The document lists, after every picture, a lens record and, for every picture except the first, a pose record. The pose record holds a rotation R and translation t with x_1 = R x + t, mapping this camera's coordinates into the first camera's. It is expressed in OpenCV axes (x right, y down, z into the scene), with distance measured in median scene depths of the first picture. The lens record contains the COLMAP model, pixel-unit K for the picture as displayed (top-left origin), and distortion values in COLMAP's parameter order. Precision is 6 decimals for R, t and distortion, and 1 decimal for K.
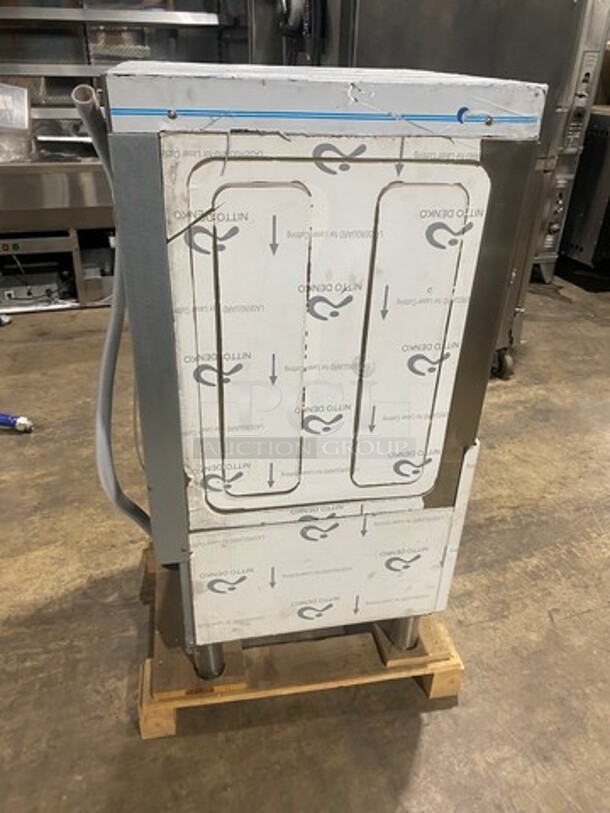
lens RADIAL K [[617.3, 0, 303.6], [0, 617.3, 399.4], [0, 0, 1]] dist [0.004576, -0.000197]
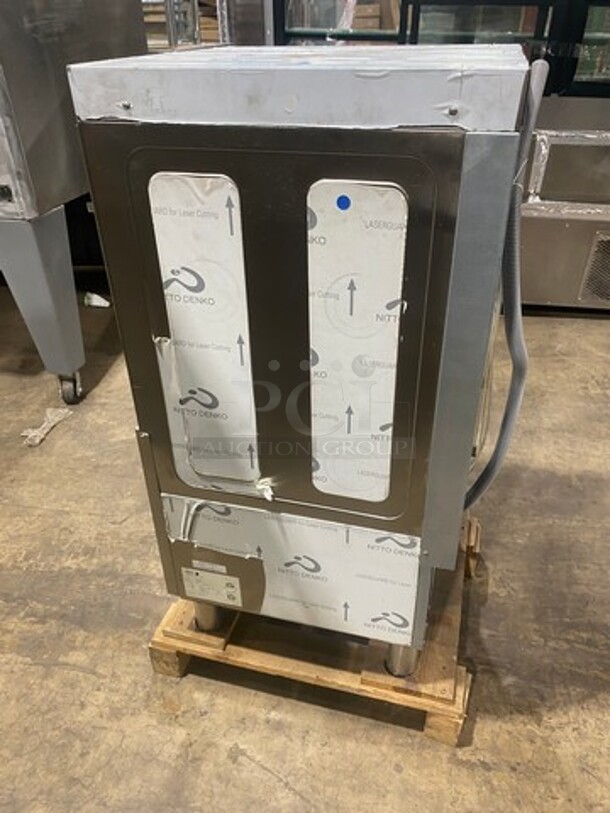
lens RADIAL K [[617.3, 0, 315.4], [0, 617.3, 409.2], [0, 0, 1]] dist [0.004576, -0.000197]
pose [[-0.899822, -0.248541, 0.358536, -0.298002], [0.202521, 0.489942, 0.847904, -0.686849], [-0.386401, 0.835574, -0.390526, 1.186747]]
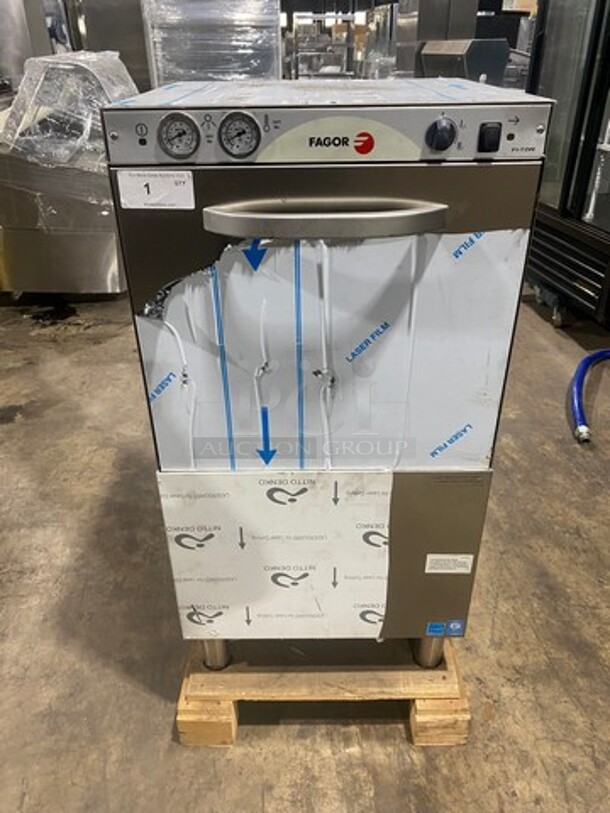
lens RADIAL K [[617.3, 0, 305.9], [0, 617.3, 401.1], [0, 0, 1]] dist [0.004576, -0.000197]
pose [[-0.189094, 0.467007, -0.863799, 0.713074], [-0.478610, 0.724274, 0.496346, -0.420025], [0.857424, 0.507279, 0.086558, 0.741739]]
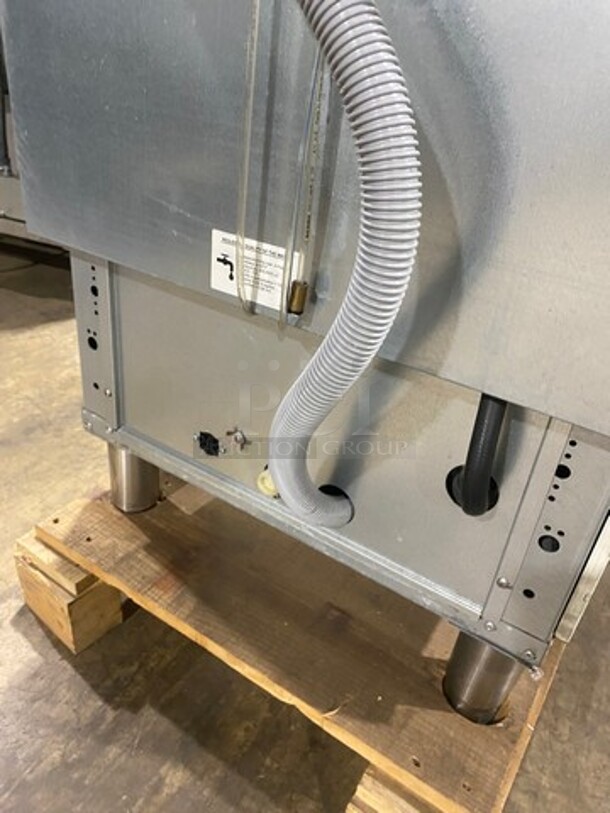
lens RADIAL K [[617.3, 0, 297.0], [0, 617.3, 405.1], [0, 0, 1]] dist [0.004576, -0.000197]
pose [[0.700120, -0.329703, 0.633347, -0.398454], [0.286901, 0.942152, 0.173311, 0.091185], [-0.653850, 0.060369, 0.754212, 0.613056]]
